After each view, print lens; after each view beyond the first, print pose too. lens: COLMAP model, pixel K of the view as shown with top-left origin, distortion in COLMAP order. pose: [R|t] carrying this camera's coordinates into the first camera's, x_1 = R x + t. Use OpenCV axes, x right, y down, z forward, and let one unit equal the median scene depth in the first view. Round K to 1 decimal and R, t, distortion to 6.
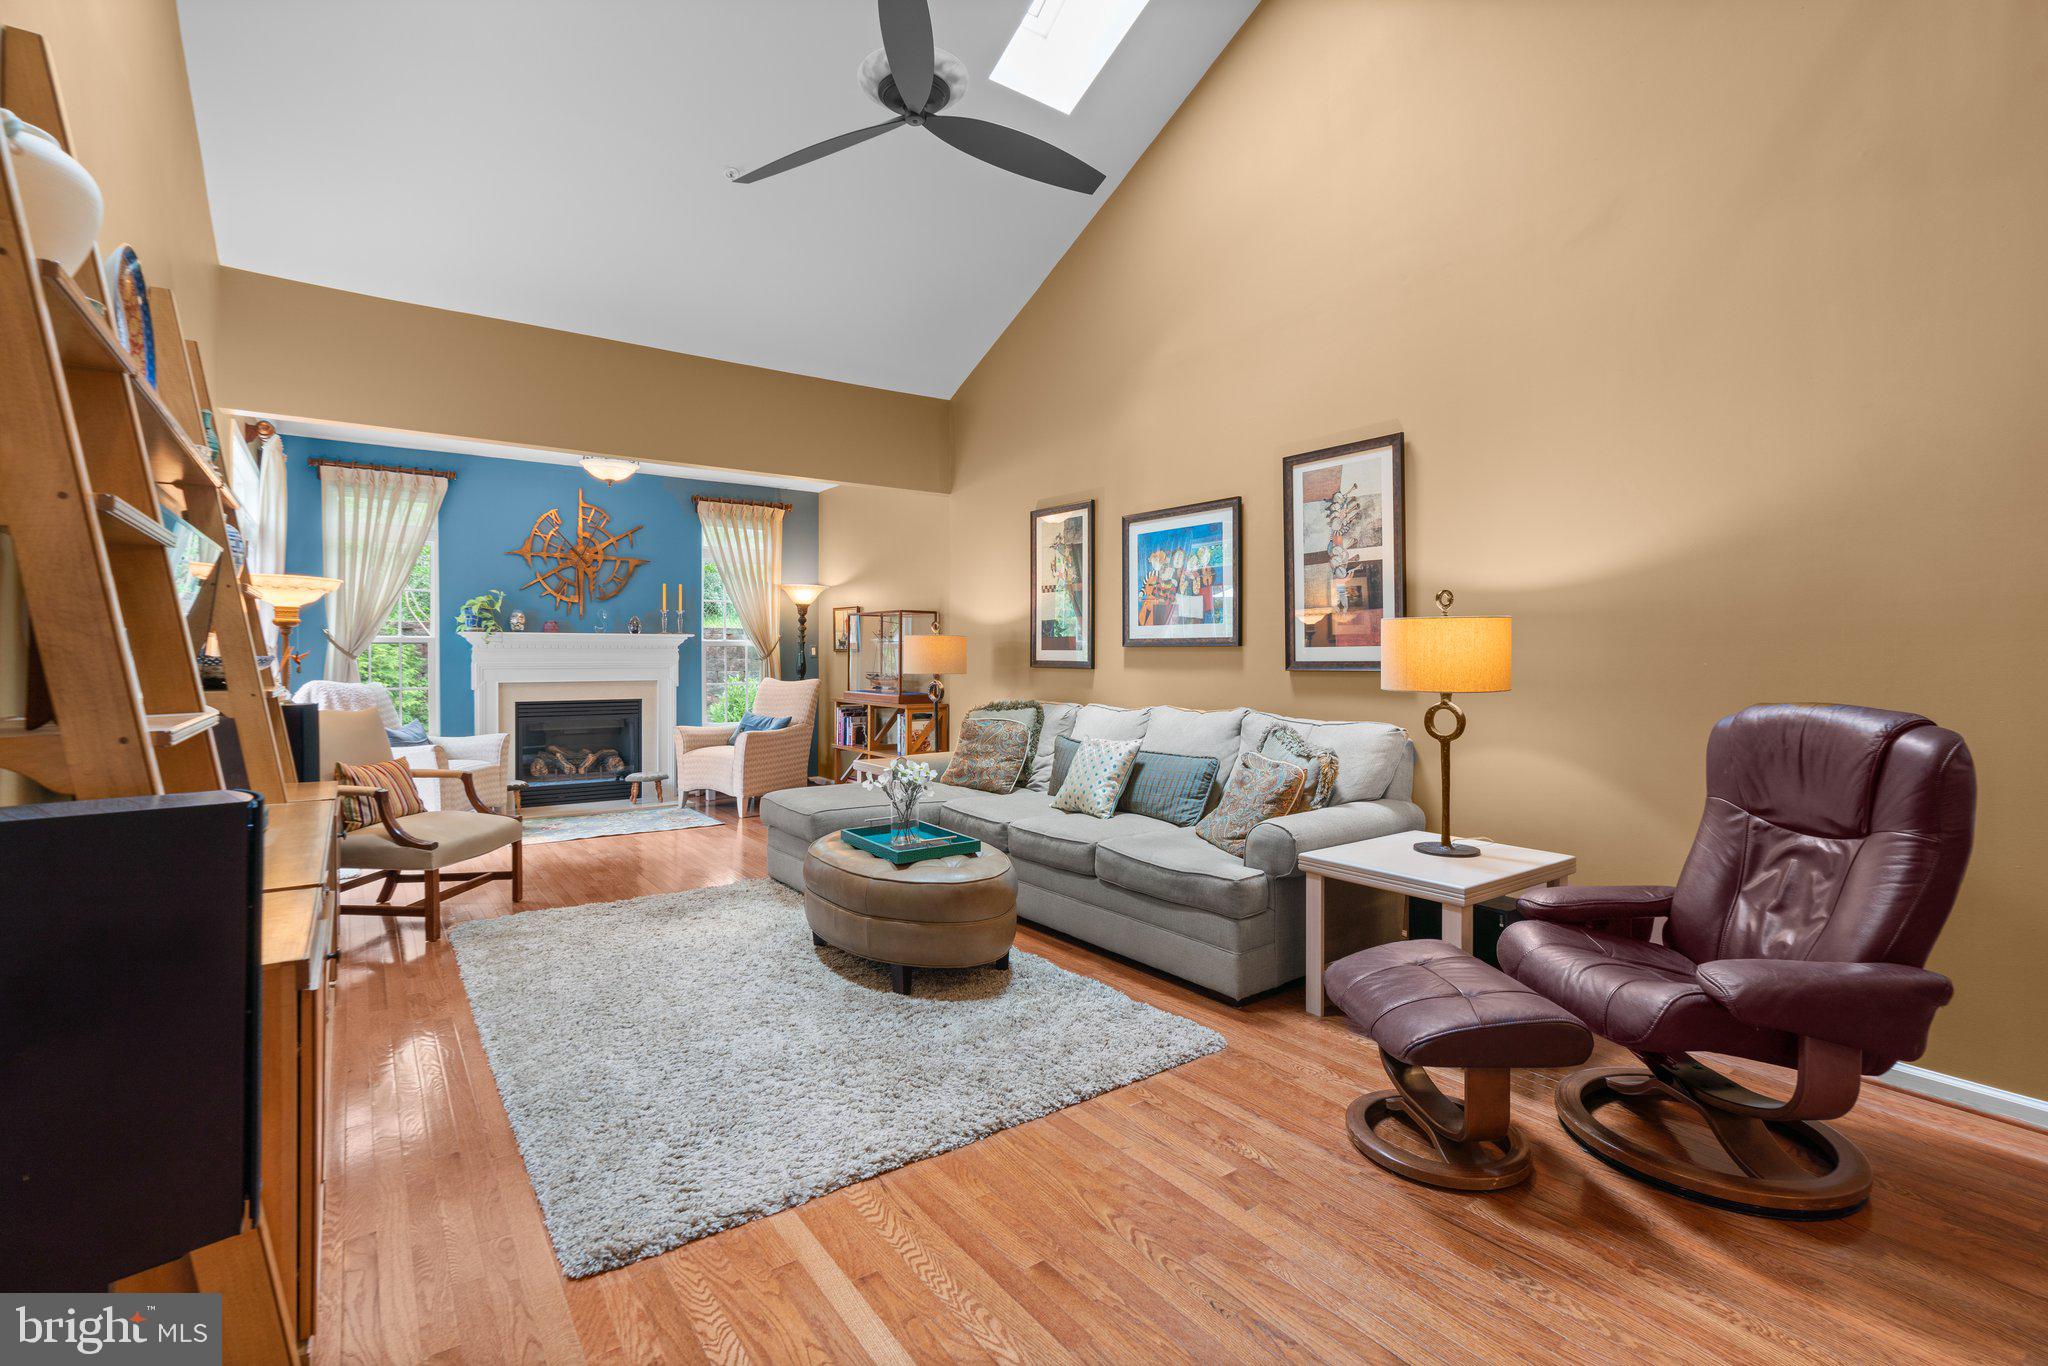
lens RADIAL K [[914.2, 0, 1011.1], [0, 914.2, 663.8], [0, 0, 1]] dist [-0.015841, 0.000019]
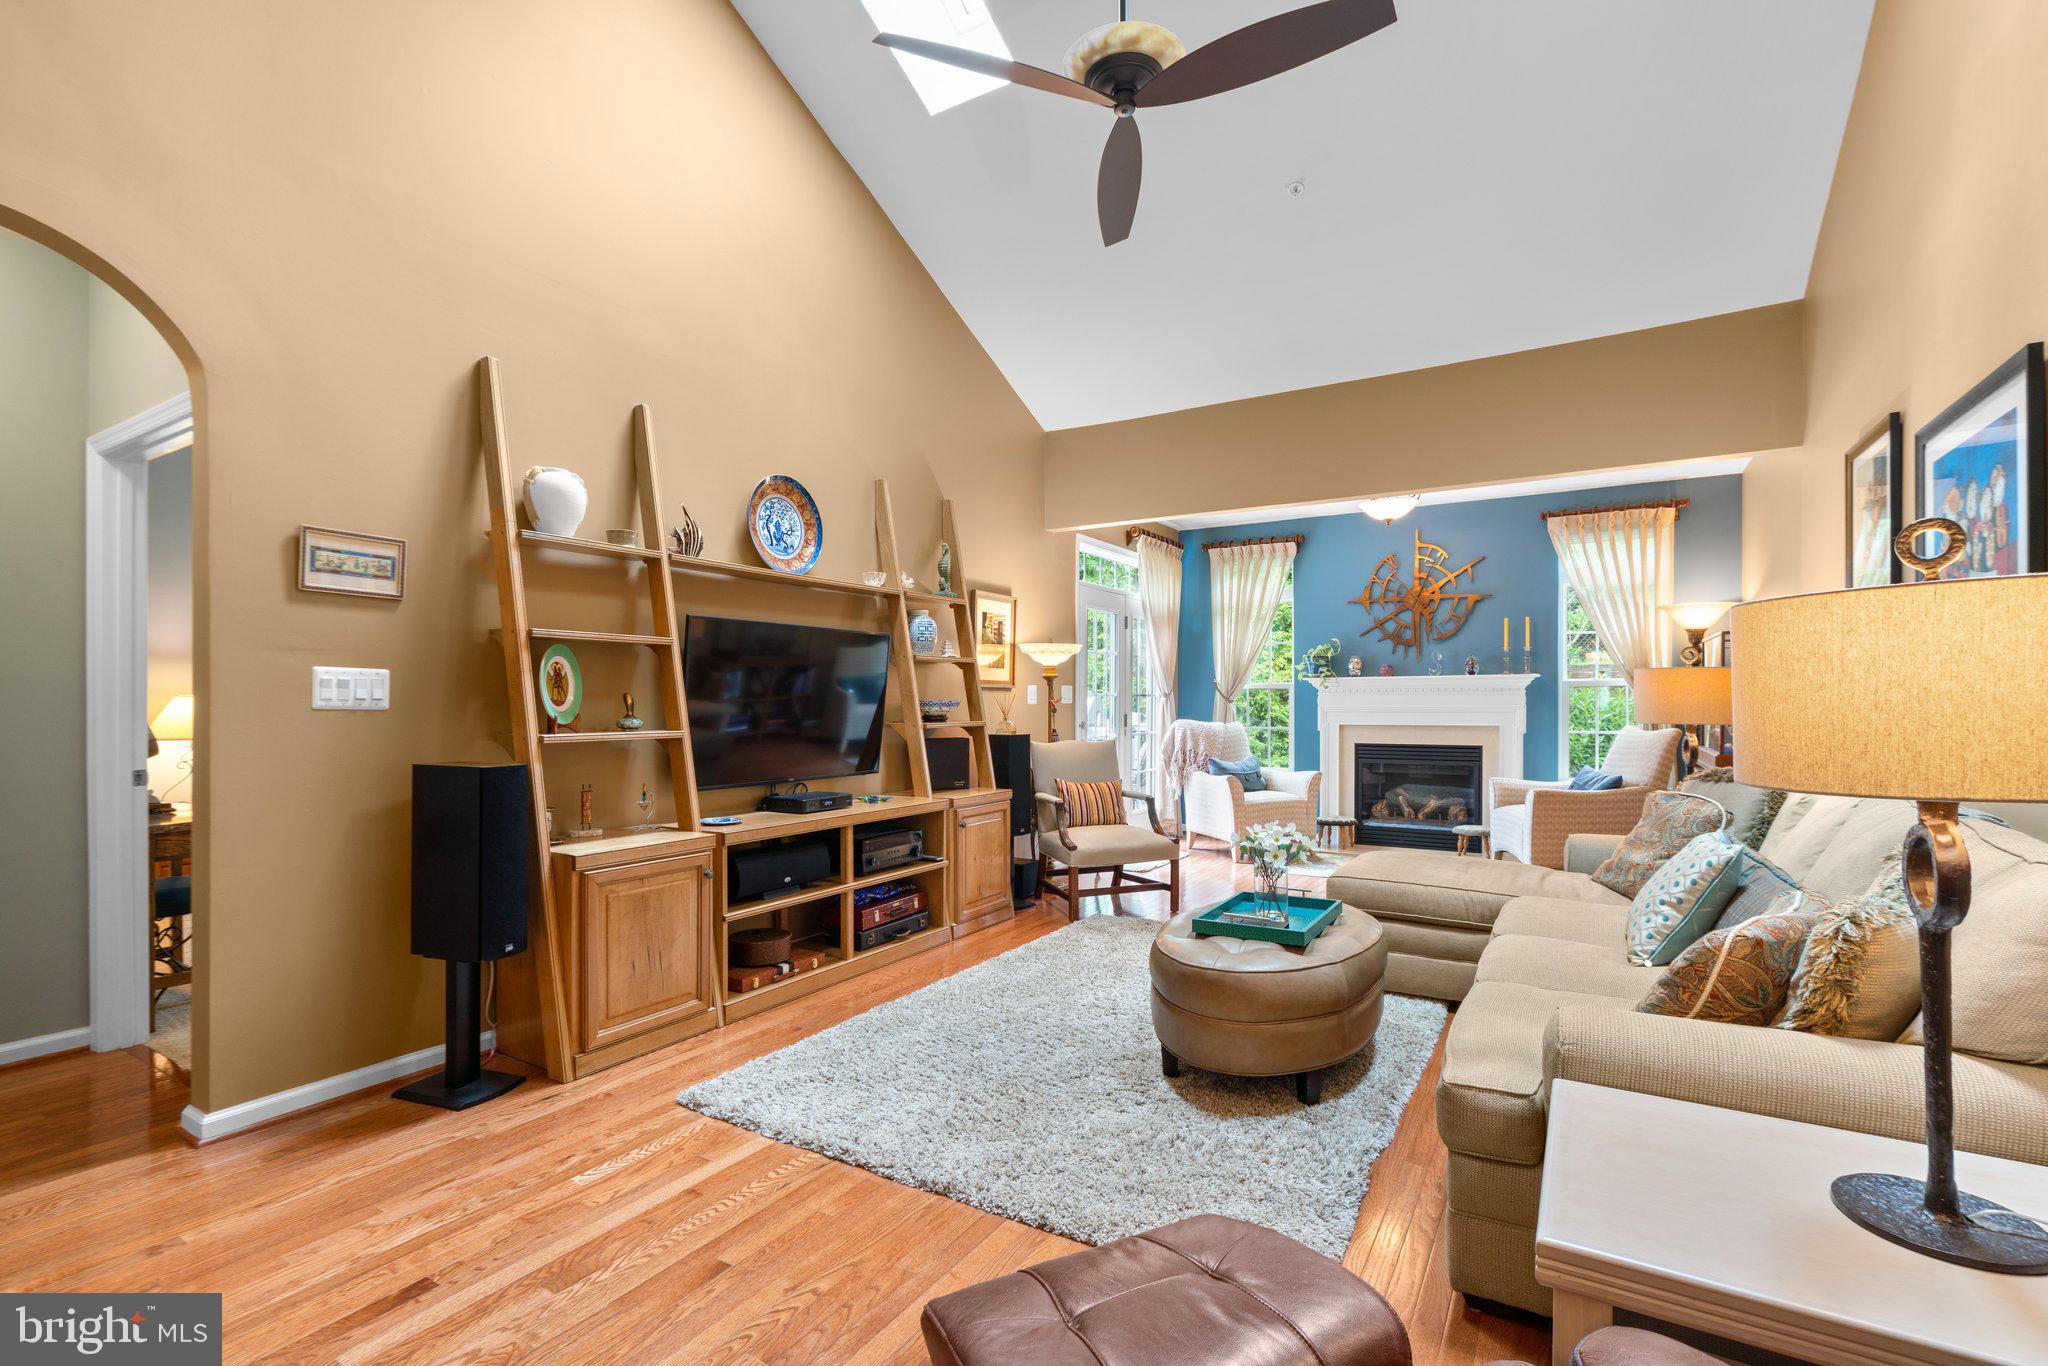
lens RADIAL K [[932.5, 0, 1015.8], [0, 932.5, 687.2], [0, 0, 1]] dist [-0.015522, 0.005112]
pose [[0.390309, -0.015930, -0.920546, 0.331906], [-0.004866, 0.999801, -0.019365, 0.000007], [0.920671, 0.012037, 0.390153, 0.247152]]
